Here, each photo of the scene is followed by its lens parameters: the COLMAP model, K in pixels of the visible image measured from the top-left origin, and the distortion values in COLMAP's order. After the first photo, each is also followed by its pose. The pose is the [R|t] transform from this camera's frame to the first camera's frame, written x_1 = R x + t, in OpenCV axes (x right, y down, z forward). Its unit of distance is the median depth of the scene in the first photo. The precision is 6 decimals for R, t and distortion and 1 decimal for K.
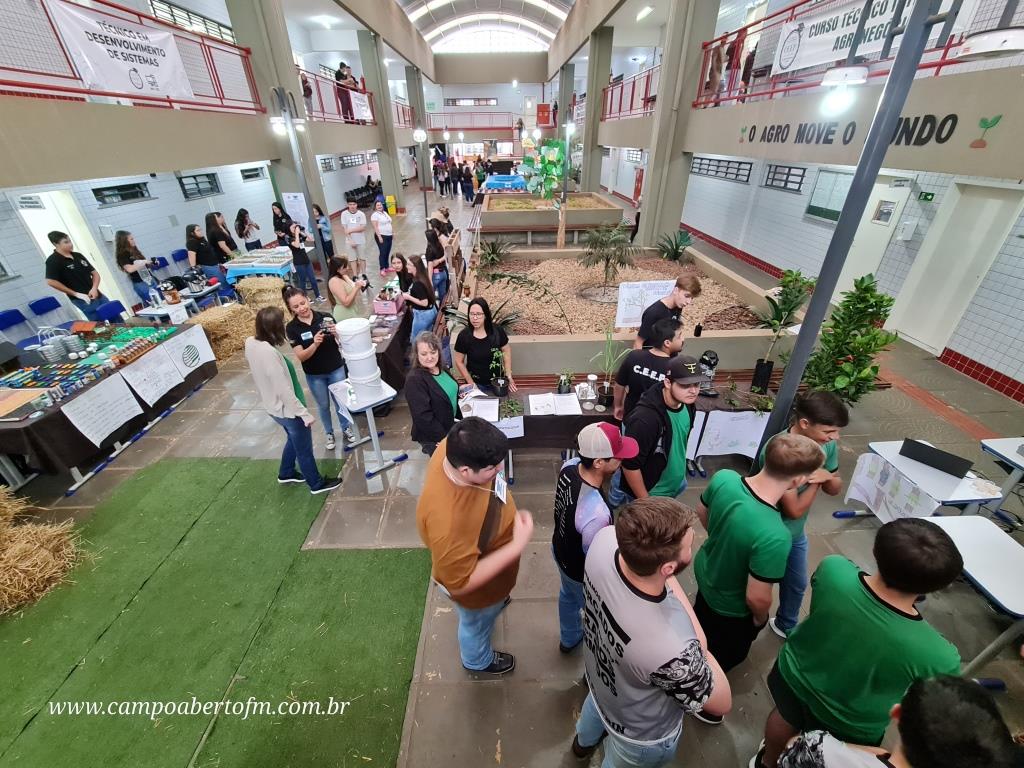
lens RADIAL K [[421.1, 0, 516.8], [0, 421.1, 384.0], [0, 0, 1]] dist [-0.003223, 0.000947]
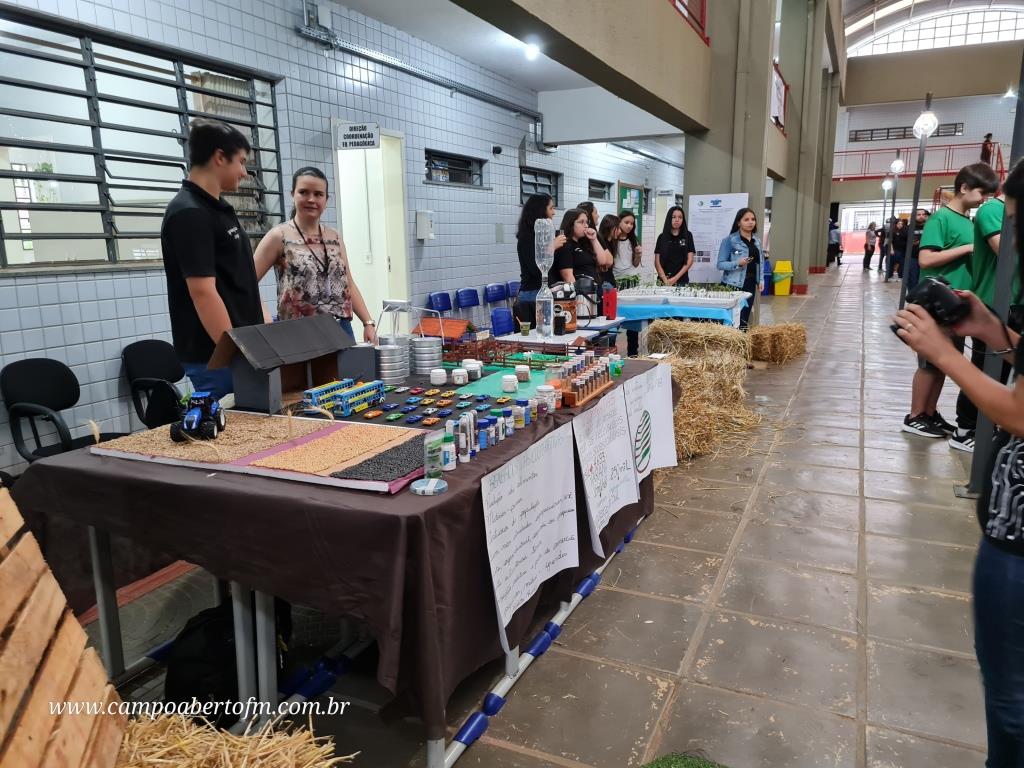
lens RADIAL K [[761.7, 0, 507.6], [0, 761.7, 386.5], [0, 0, 1]] dist [0.067502, -0.059227]
pose [[0.898610, 0.088364, -0.429757, -0.721721], [-0.223582, 0.935012, -0.275251, 0.114152], [0.377506, 0.343430, 0.859968, 0.455987]]
